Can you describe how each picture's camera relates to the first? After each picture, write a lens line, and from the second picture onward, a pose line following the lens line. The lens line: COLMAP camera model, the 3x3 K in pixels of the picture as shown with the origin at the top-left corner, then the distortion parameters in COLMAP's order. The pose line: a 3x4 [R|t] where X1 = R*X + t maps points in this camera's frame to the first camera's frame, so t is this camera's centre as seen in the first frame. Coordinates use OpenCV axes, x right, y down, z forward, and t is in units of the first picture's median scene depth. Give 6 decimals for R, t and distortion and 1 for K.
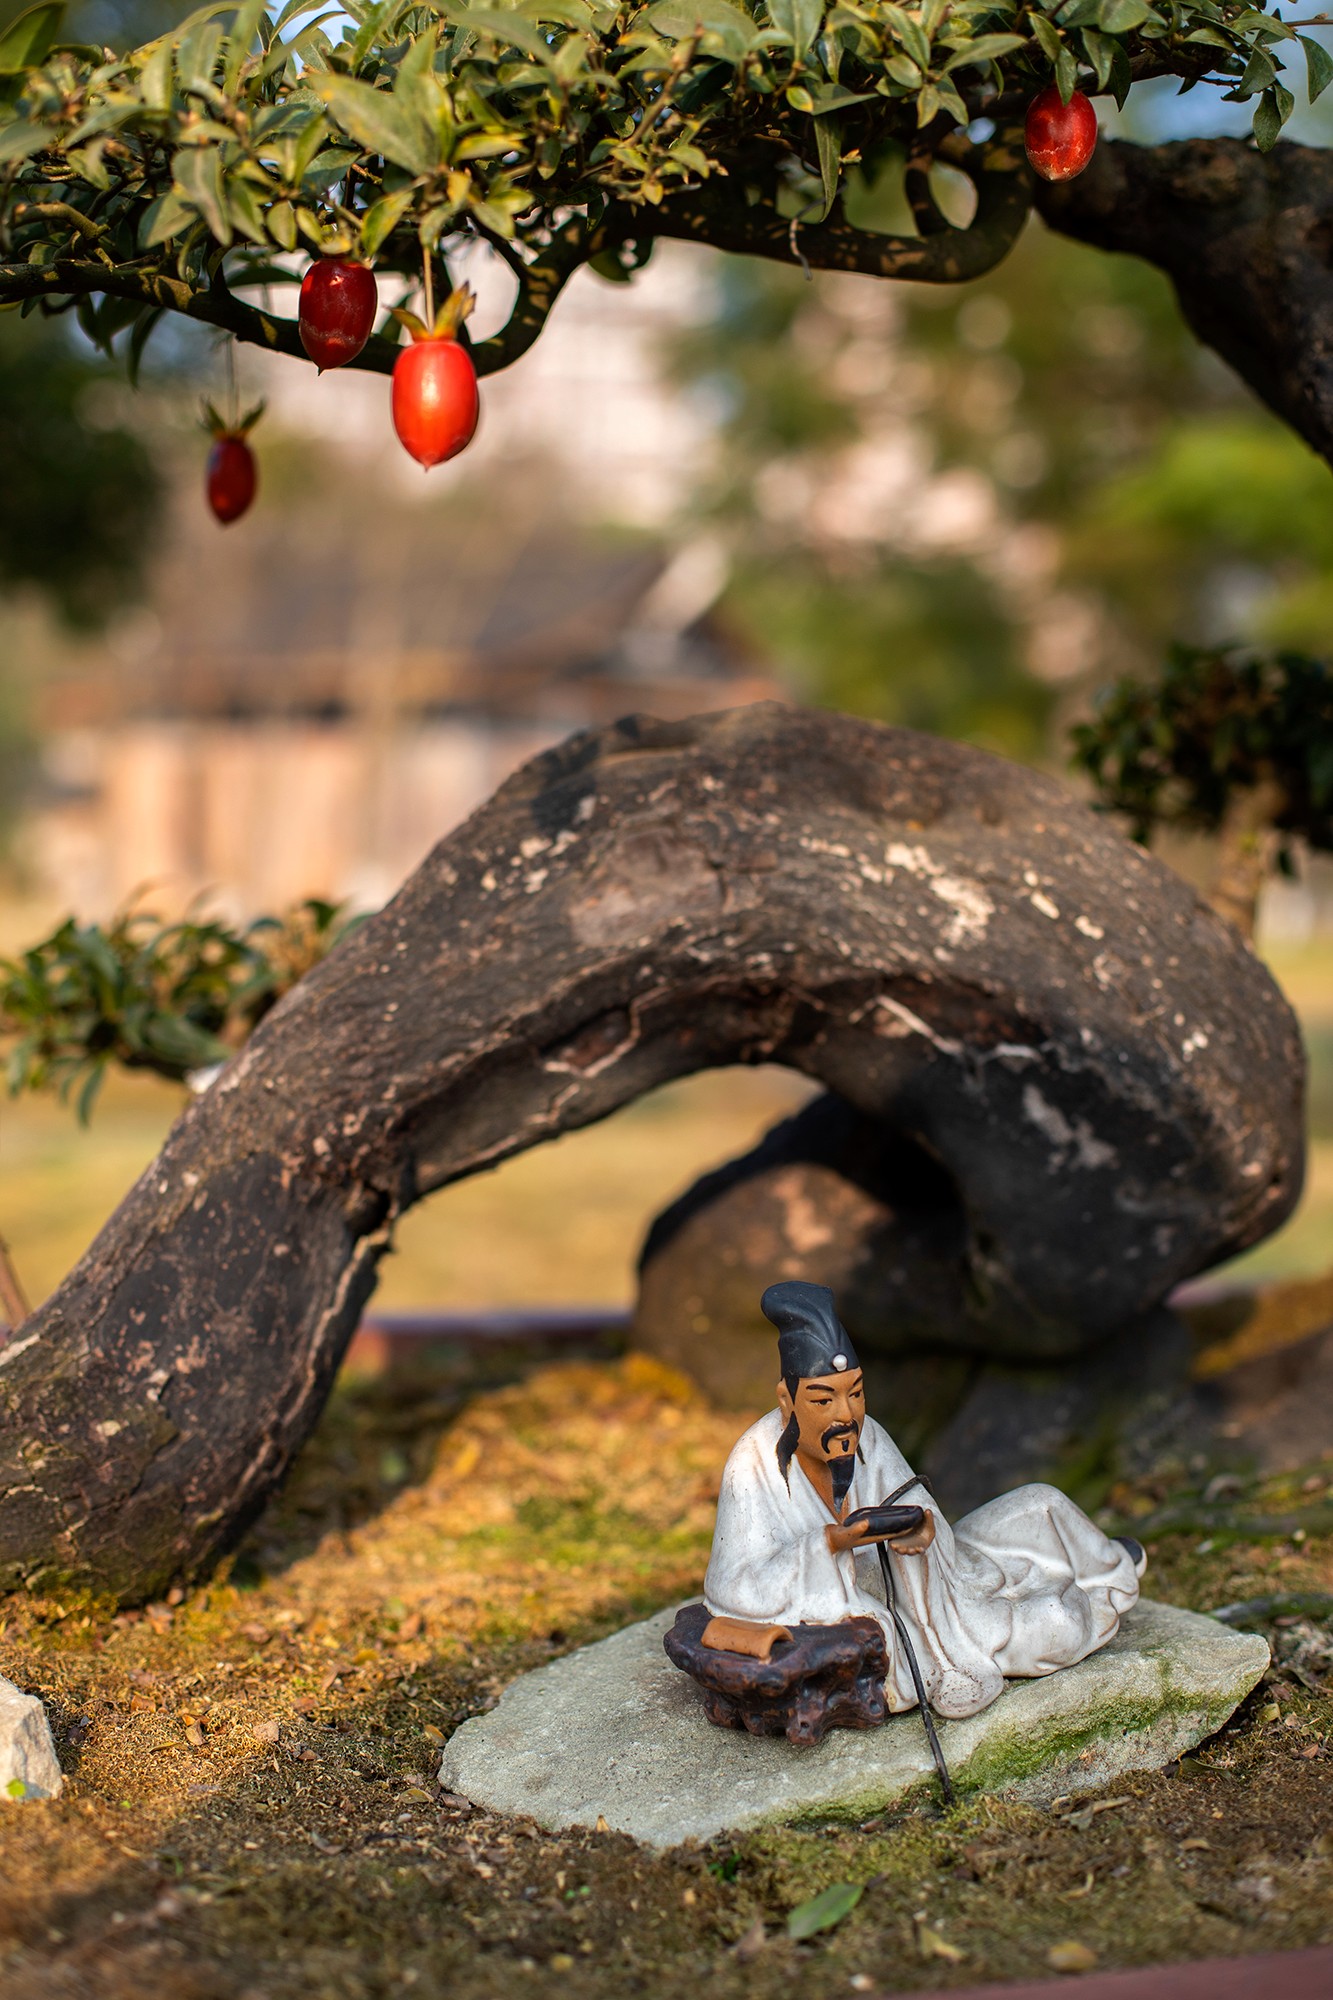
lens RADIAL K [[2996.7, 0, 665.8], [0, 2996.7, 998.4], [0, 0, 1]] dist [-0.124212, 0.000000]
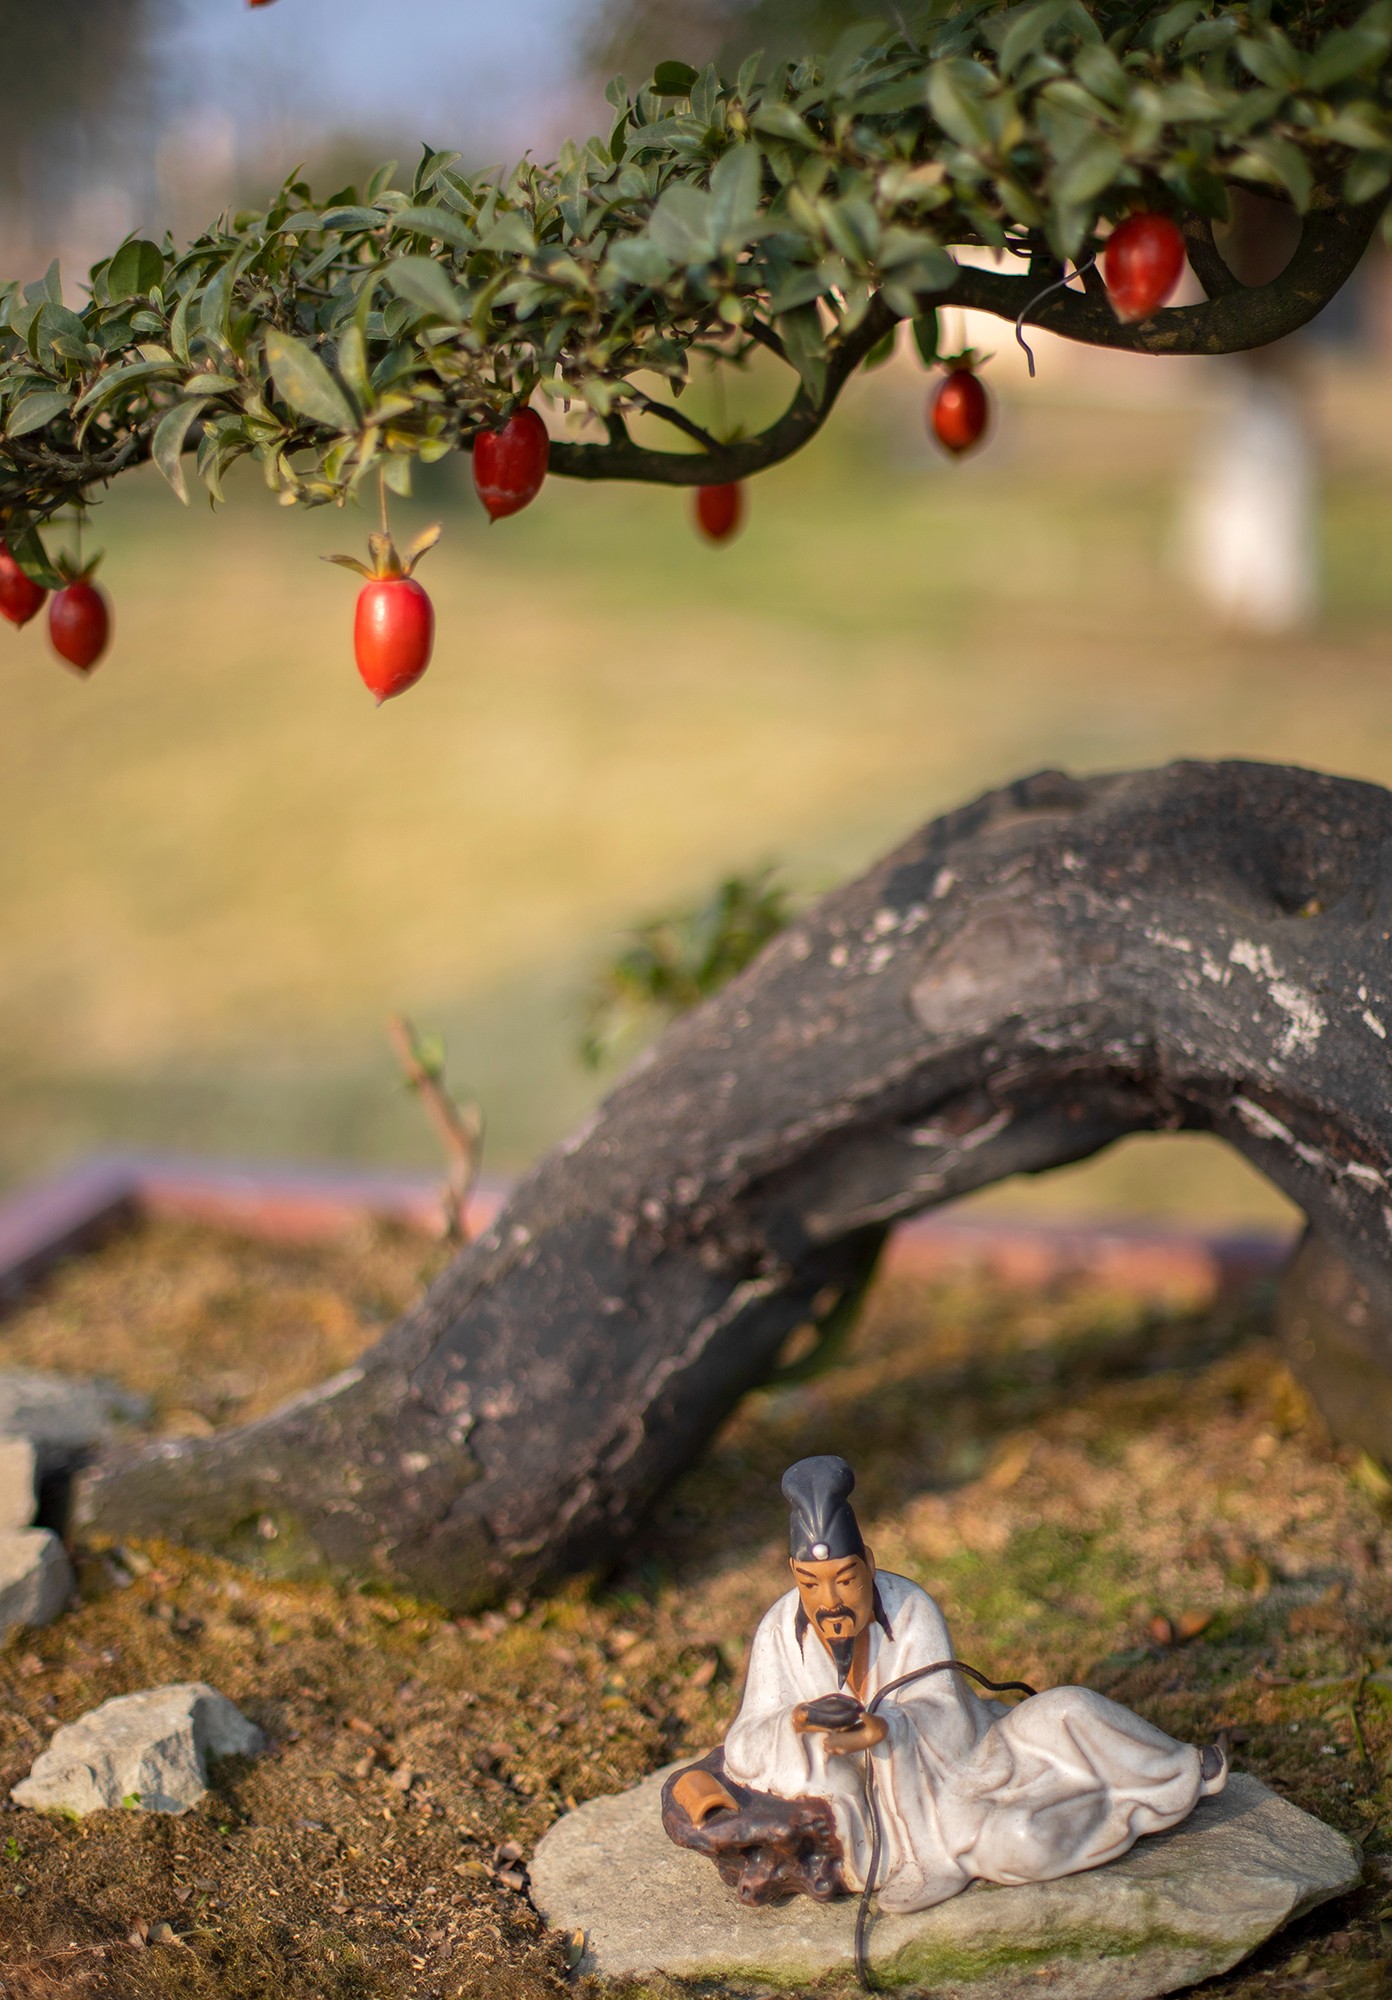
lens RADIAL K [[3431.7, 0, 696.5], [0, 3431.7, 1001.6], [0, 0, 1]] dist [-0.114841, 0.000000]
pose [[0.833662, 0.083406, -0.545940, 0.531135], [-0.002711, 0.989136, 0.146975, -0.193681], [0.552268, -0.121048, 0.824832, 0.031480]]
